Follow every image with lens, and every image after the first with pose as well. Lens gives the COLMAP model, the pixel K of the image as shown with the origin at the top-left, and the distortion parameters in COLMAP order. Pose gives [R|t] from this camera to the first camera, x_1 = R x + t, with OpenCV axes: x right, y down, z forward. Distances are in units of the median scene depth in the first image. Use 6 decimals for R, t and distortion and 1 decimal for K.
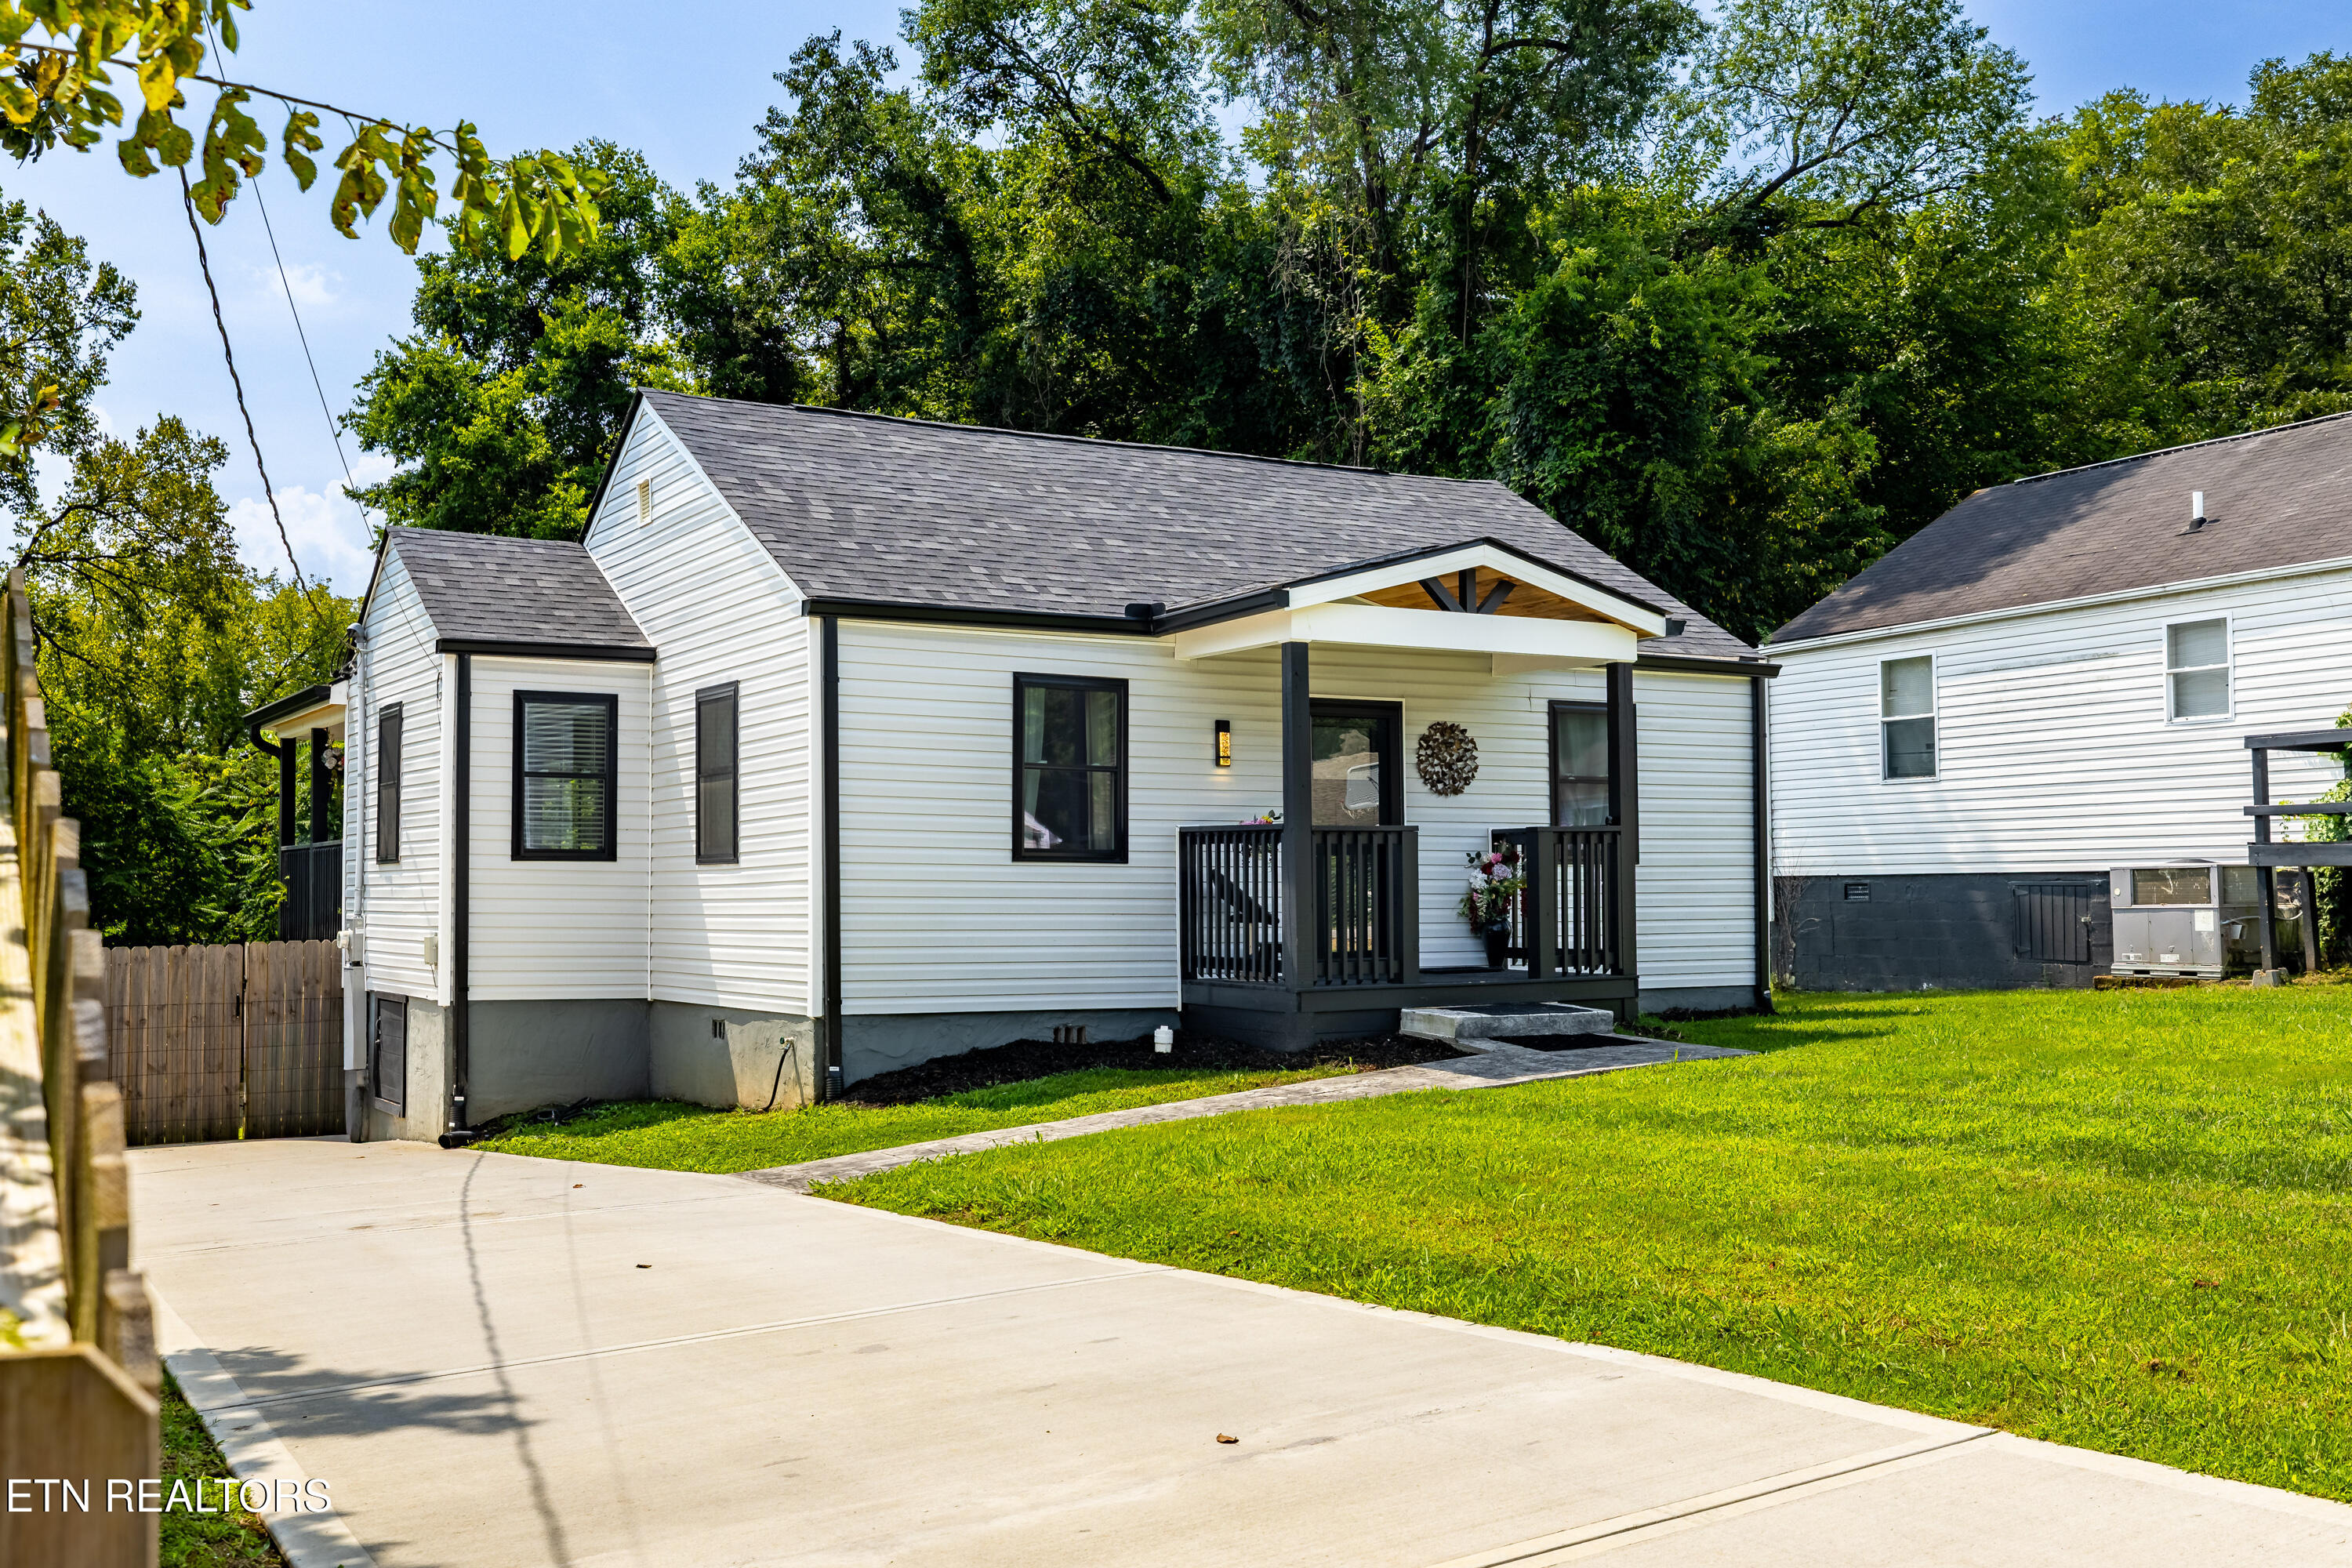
lens RADIAL K [[2299.0, 0, 1170.3], [0, 2299.0, 768.8], [0, 0, 1]] dist [-0.001565, 0.000000]
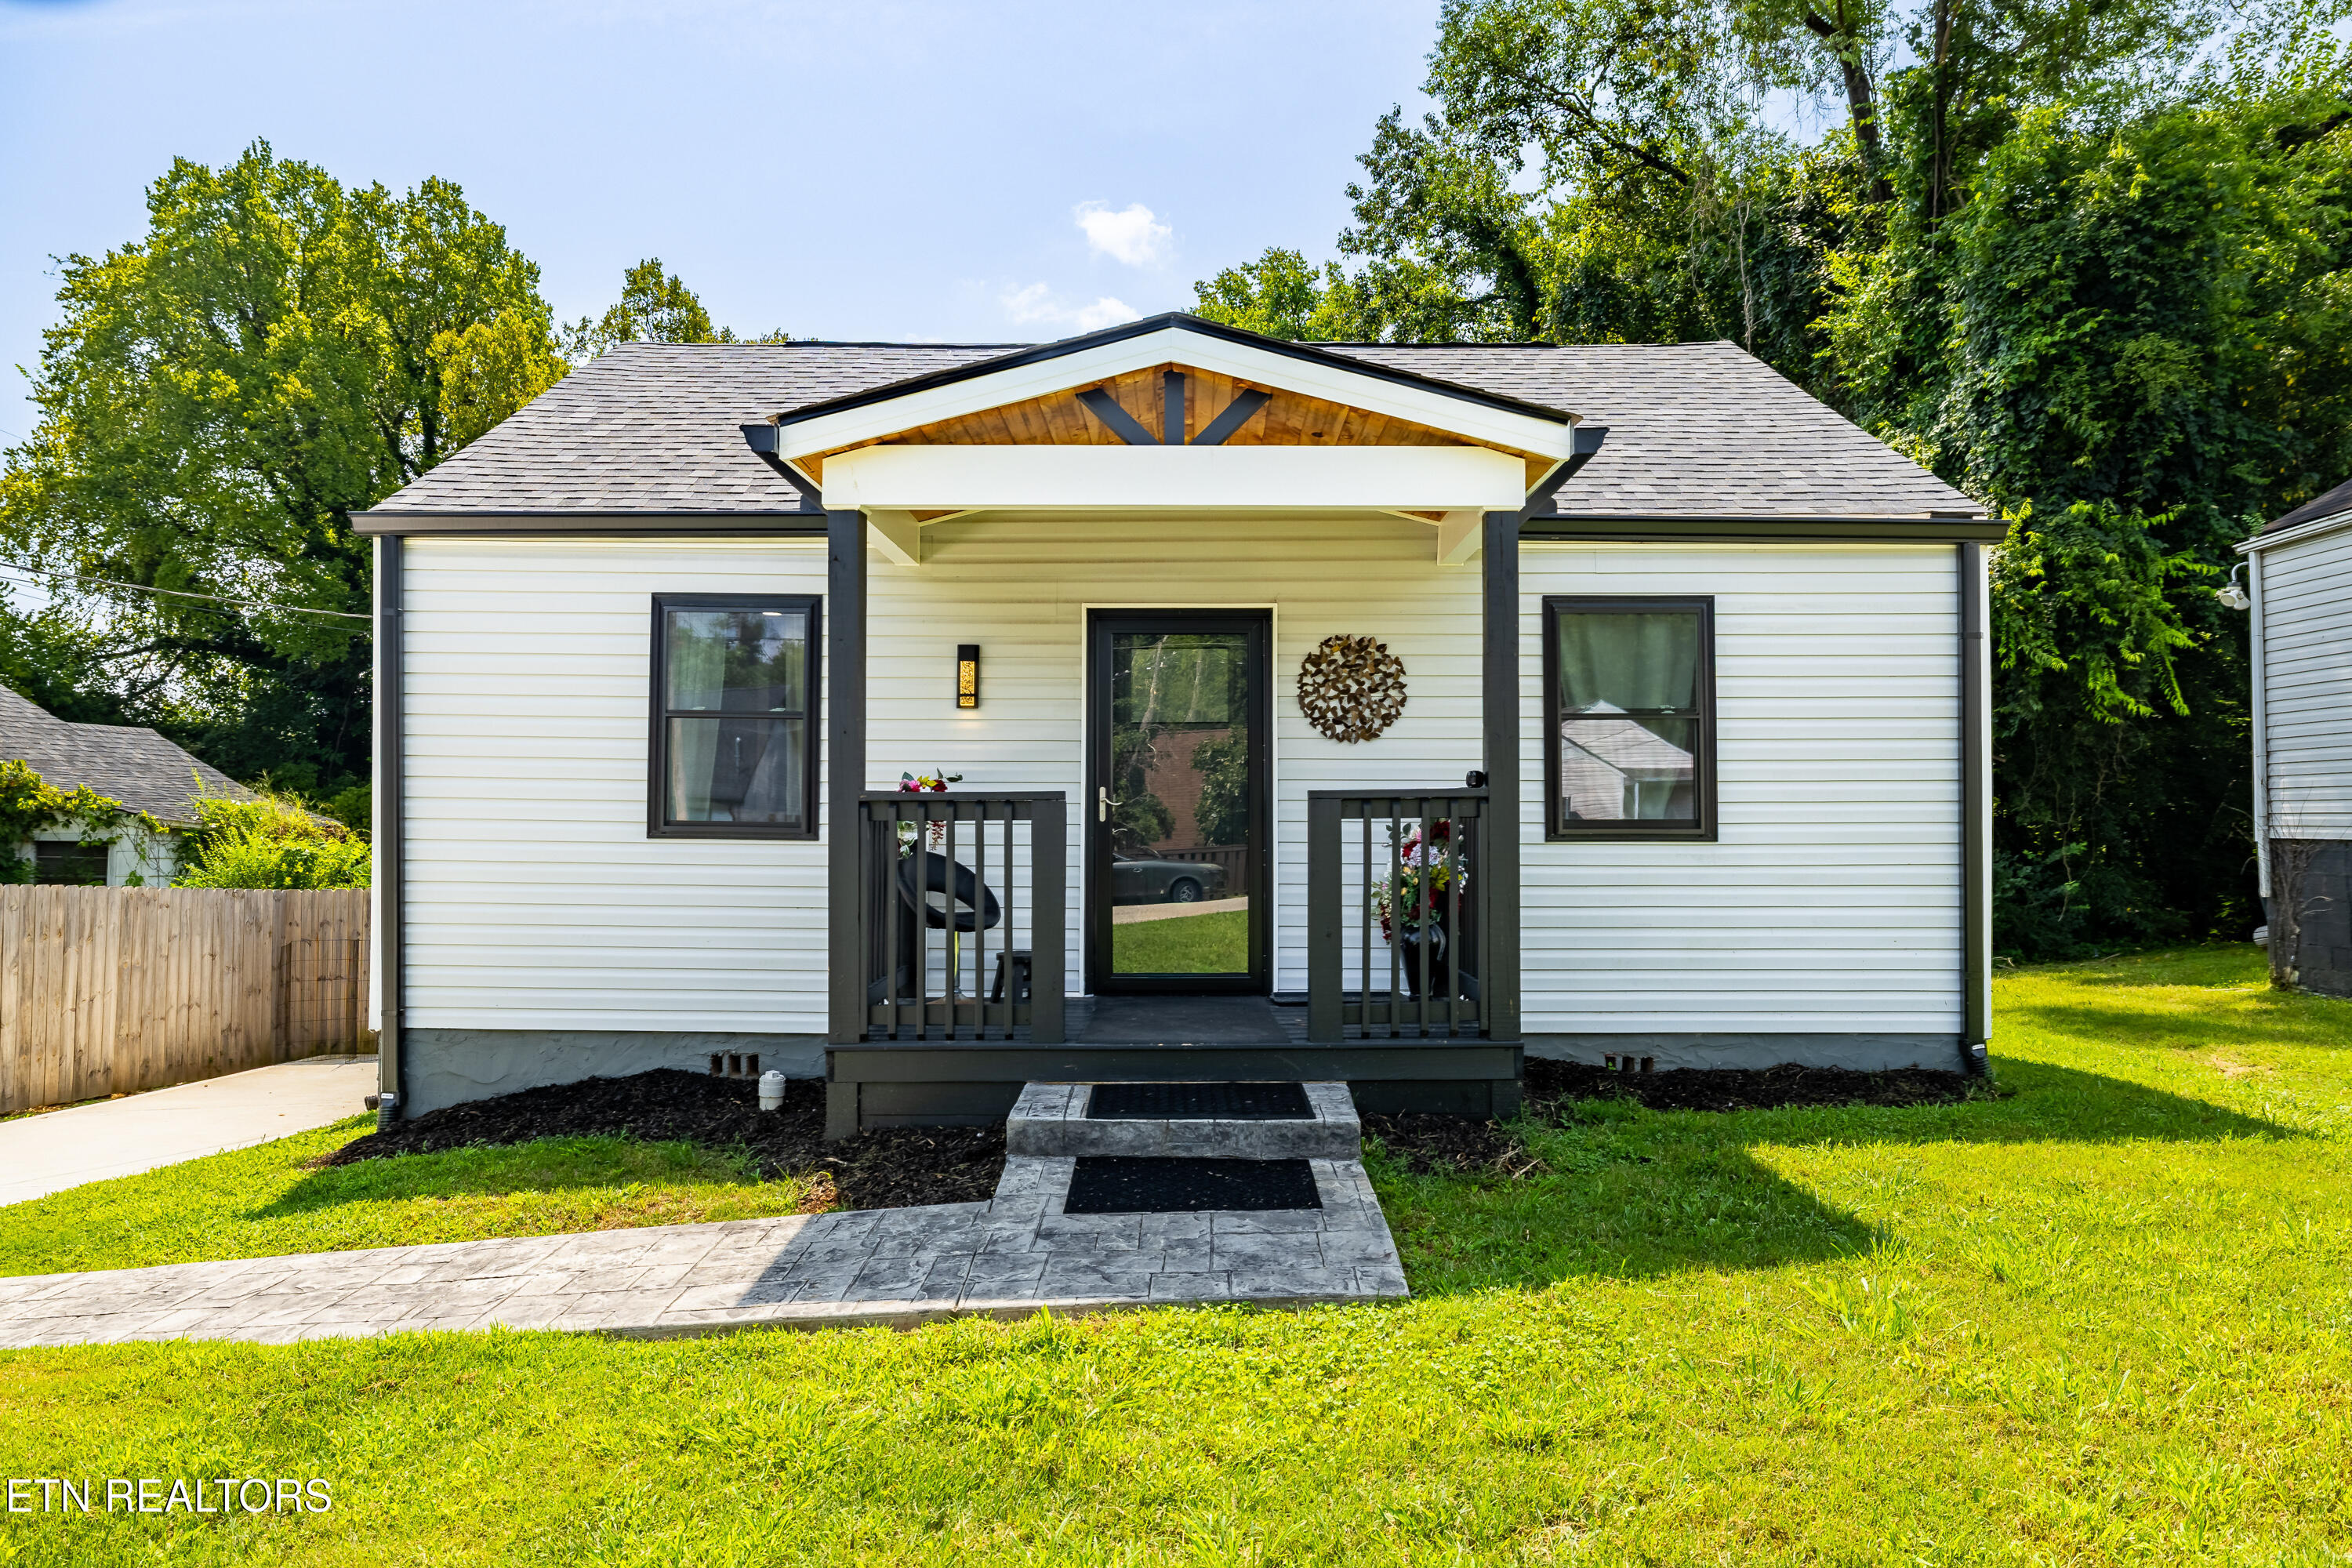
lens RADIAL K [[1473.3, 0, 1166.7], [0, 1473.3, 770.9], [0, 0, 1]] dist [-0.009051, 0.000922]
pose [[0.857933, -0.008536, -0.513691, 0.179733], [0.021402, 0.999588, 0.019133, 0.006403], [0.513316, -0.027409, 0.857762, 0.356500]]
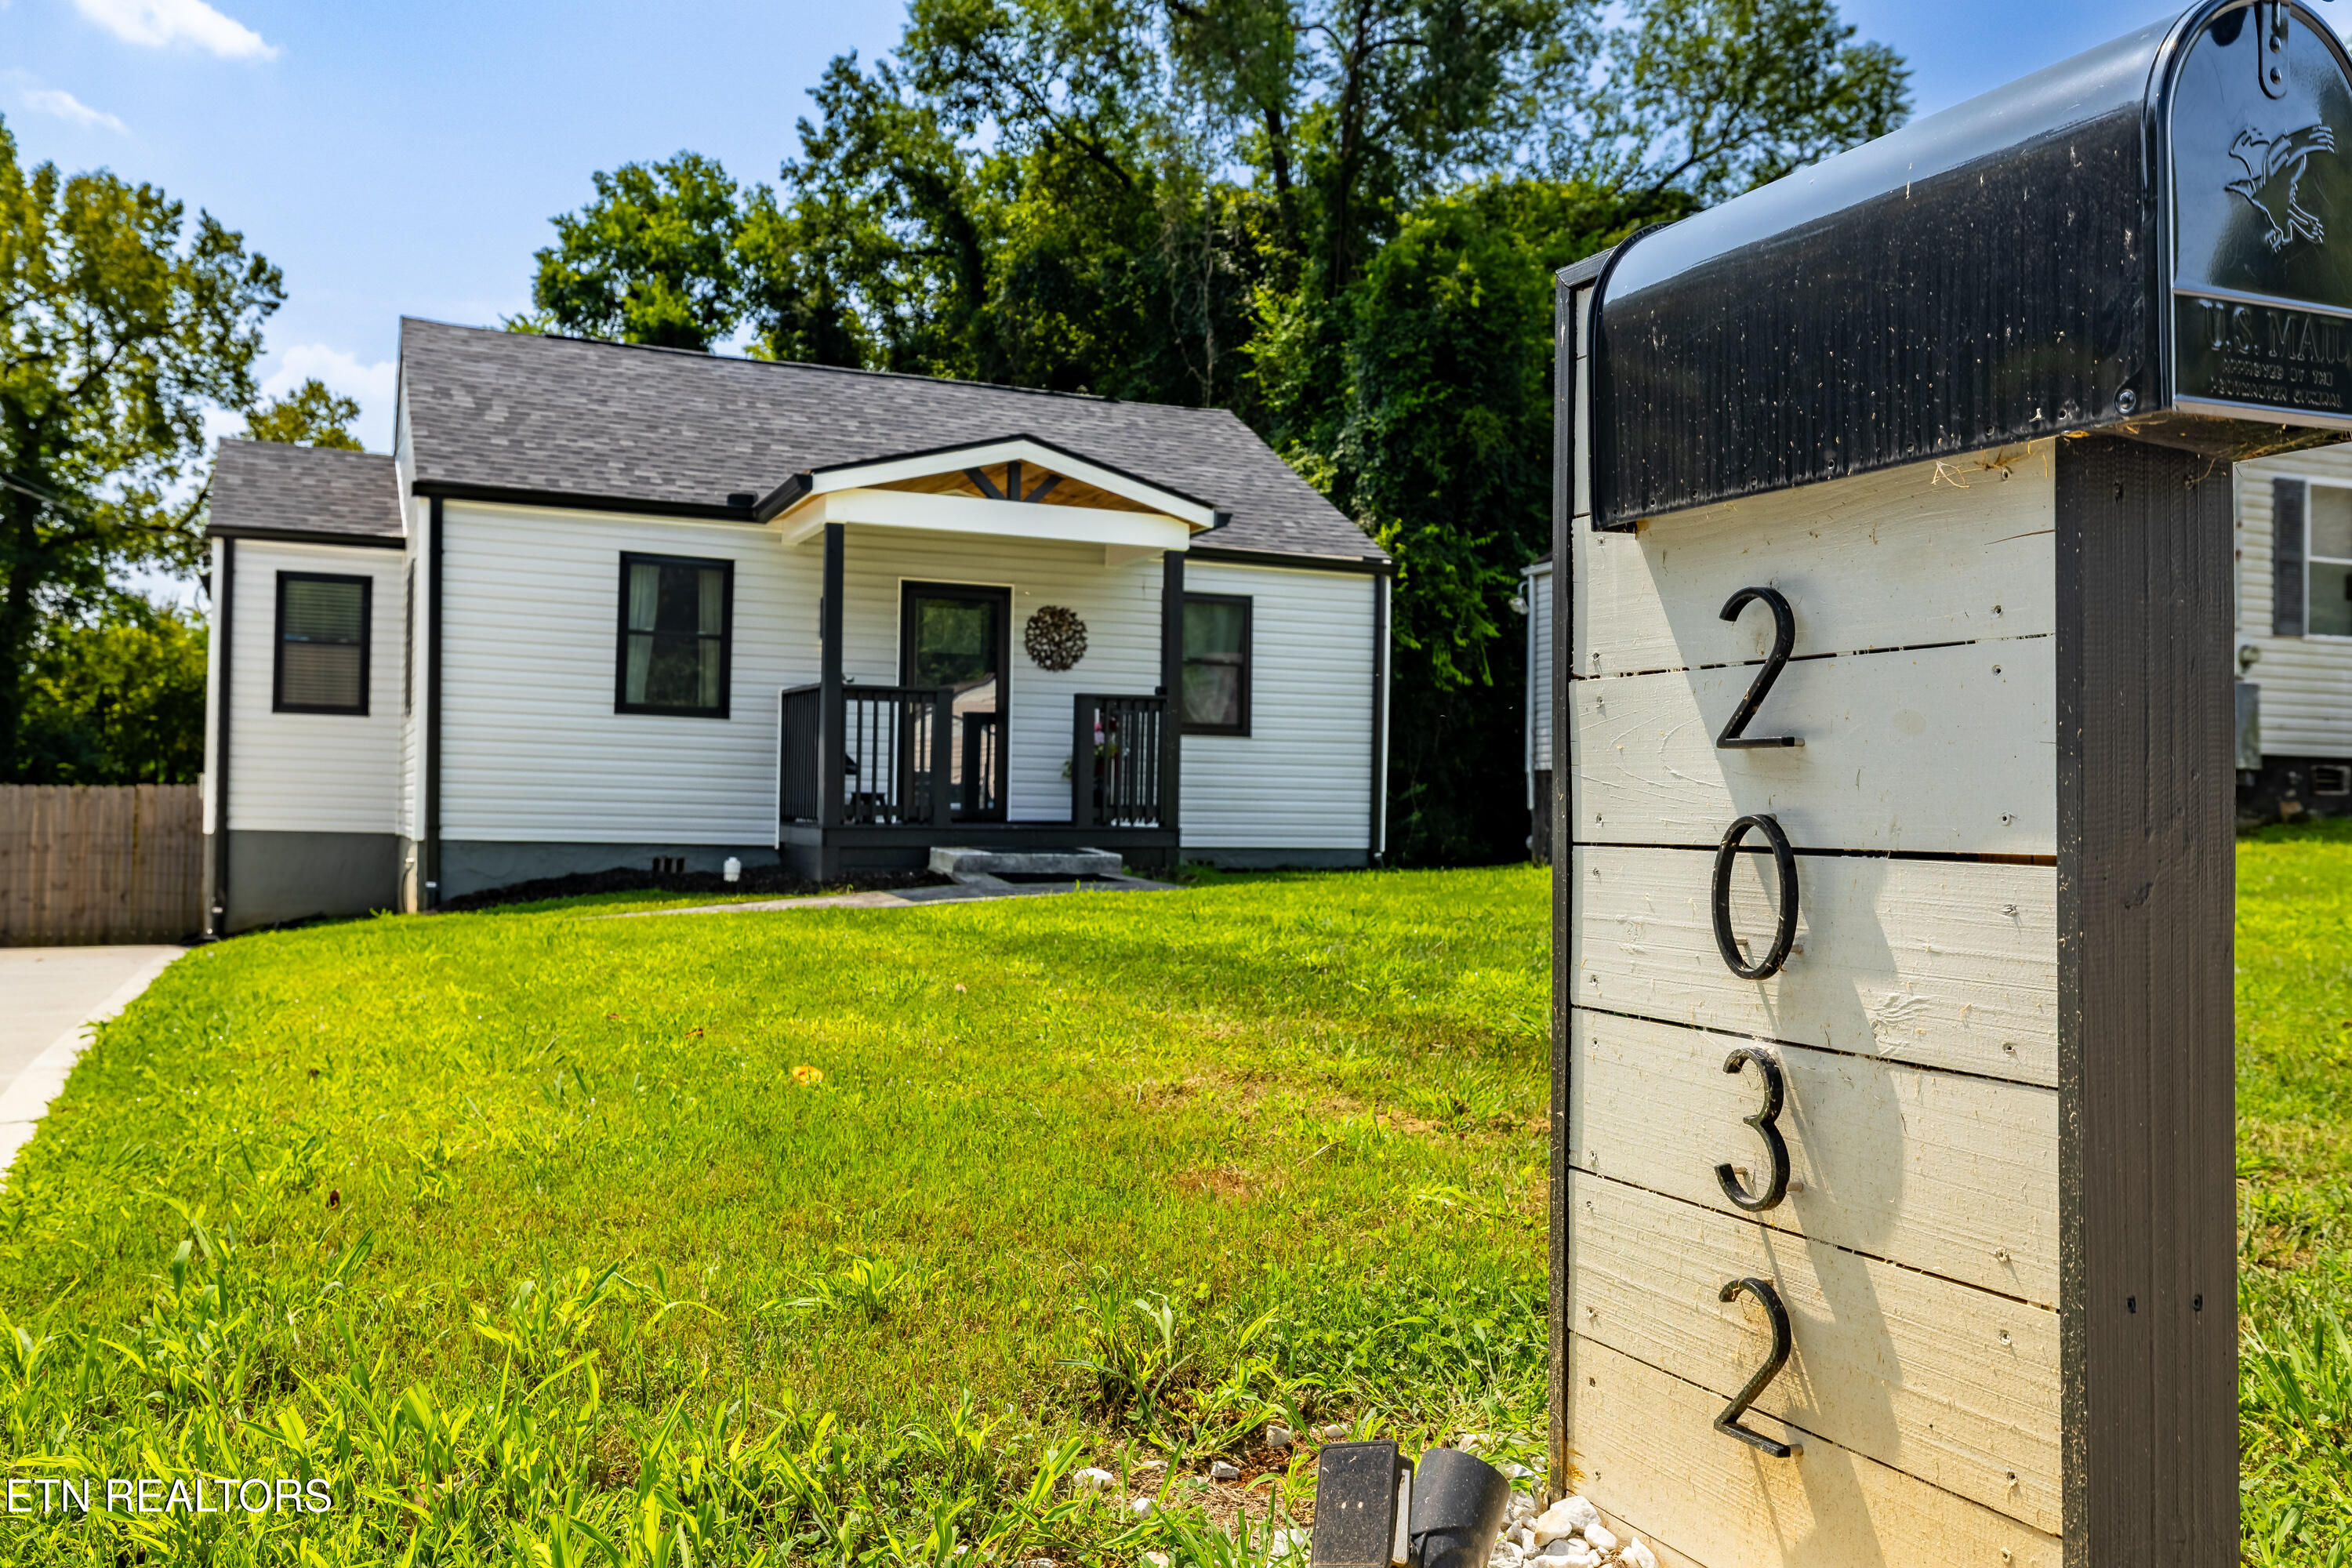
lens RADIAL K [[1915.8, 0, 1172.6], [0, 1915.8, 763.7], [0, 0, 1]] dist [0.005410, -0.006487]
pose [[0.993837, 0.019846, -0.109064, 0.169930], [-0.016745, 0.999431, 0.029273, 0.017322], [0.109583, -0.027267, 0.993604, 0.036722]]
